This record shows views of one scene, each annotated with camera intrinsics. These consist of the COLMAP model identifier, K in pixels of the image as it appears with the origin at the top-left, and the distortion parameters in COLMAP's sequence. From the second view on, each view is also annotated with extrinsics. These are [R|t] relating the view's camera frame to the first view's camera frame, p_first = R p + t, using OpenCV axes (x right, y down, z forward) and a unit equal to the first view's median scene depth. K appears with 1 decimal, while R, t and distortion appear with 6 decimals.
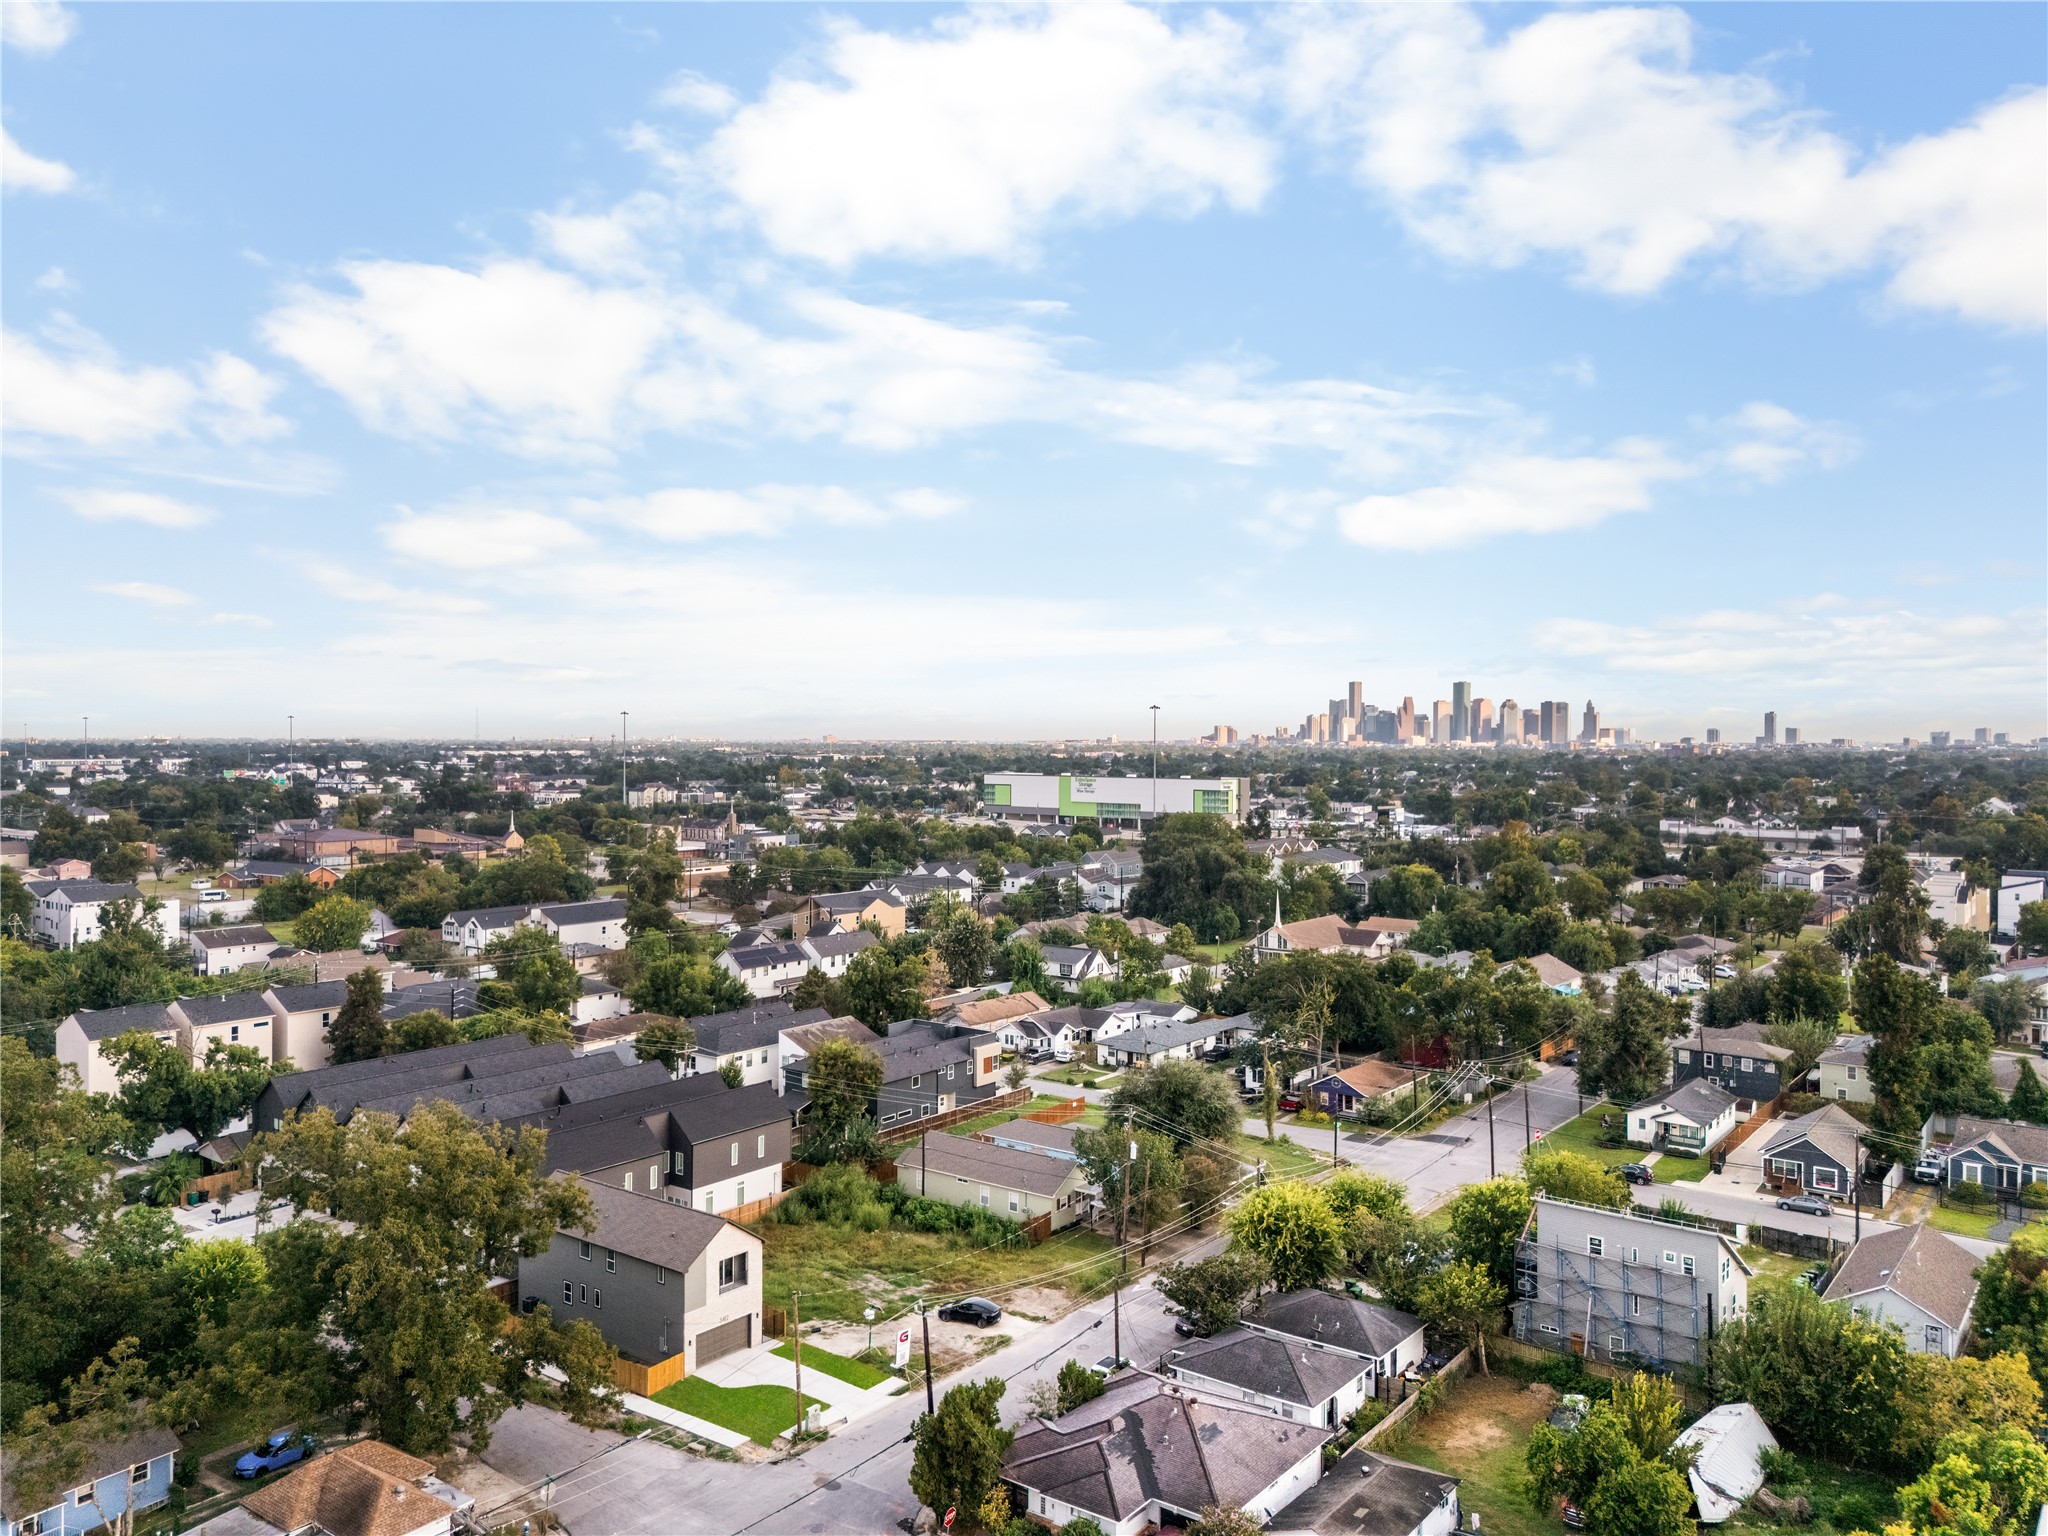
lens RADIAL K [[1503.1, 0, 1032.5], [0, 1503.1, 767.2], [0, 0, 1]] dist [0.057448, -0.050082]
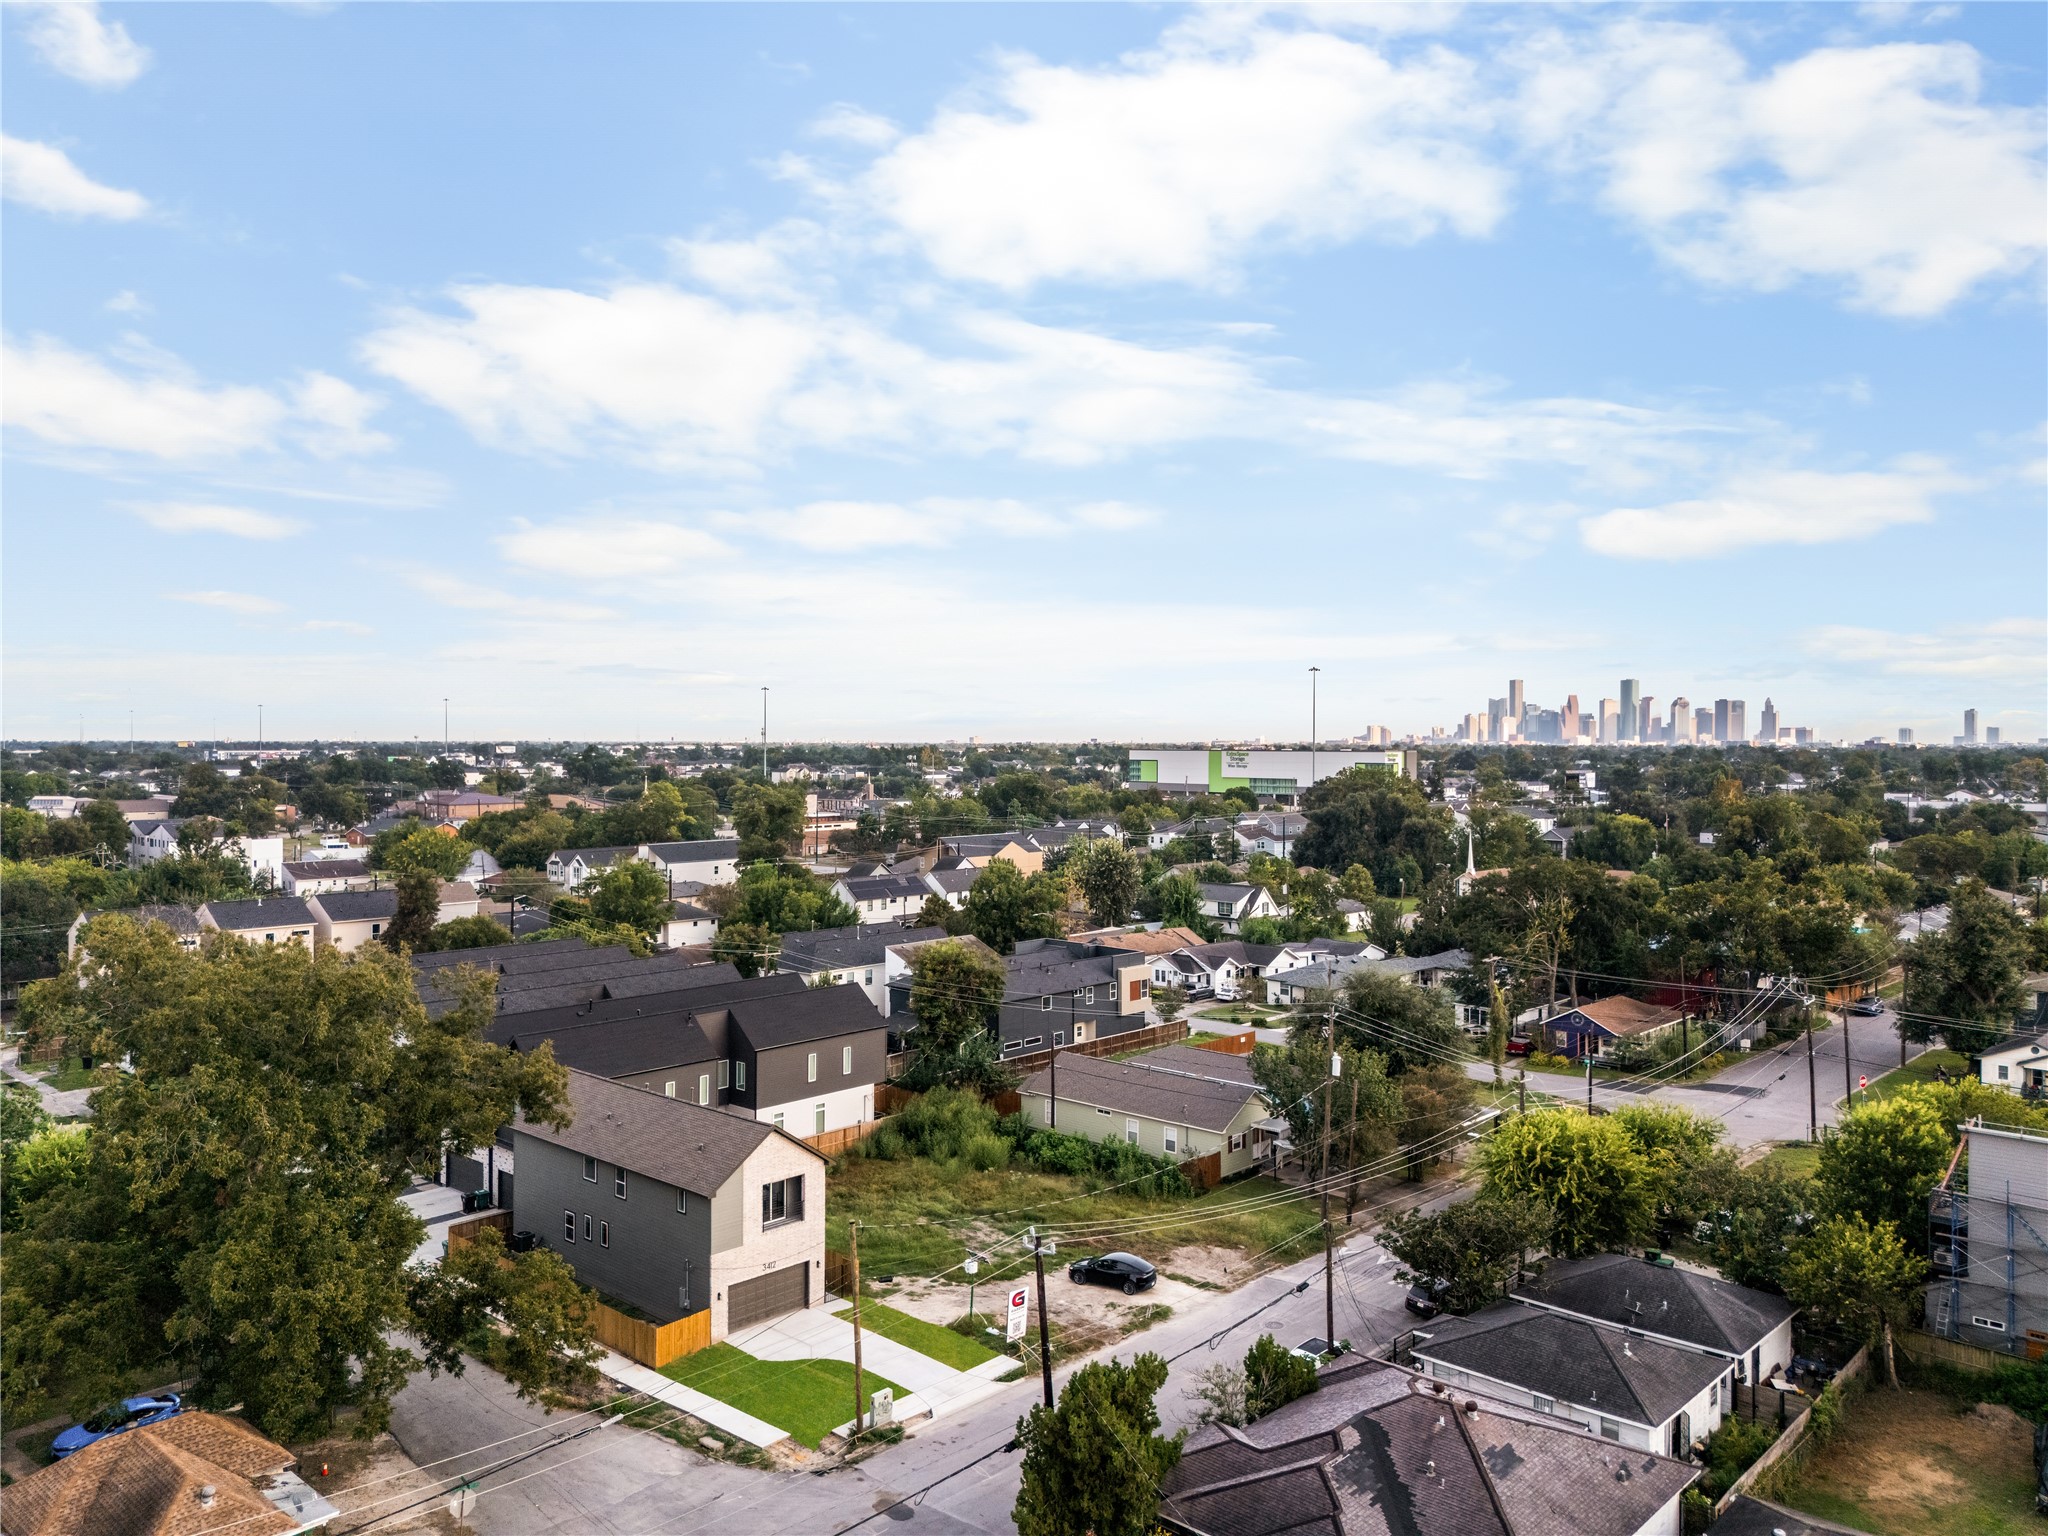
lens RADIAL K [[1503.1, 0, 1032.5], [0, 1503.1, 767.2], [0, 0, 1]] dist [0.057448, -0.050082]
pose [[0.995259, -0.000111, -0.097263, -0.008331], [-0.000106, 0.999998, -0.002230, 0.107838], [0.097263, 0.002229, 0.995256, 0.248410]]
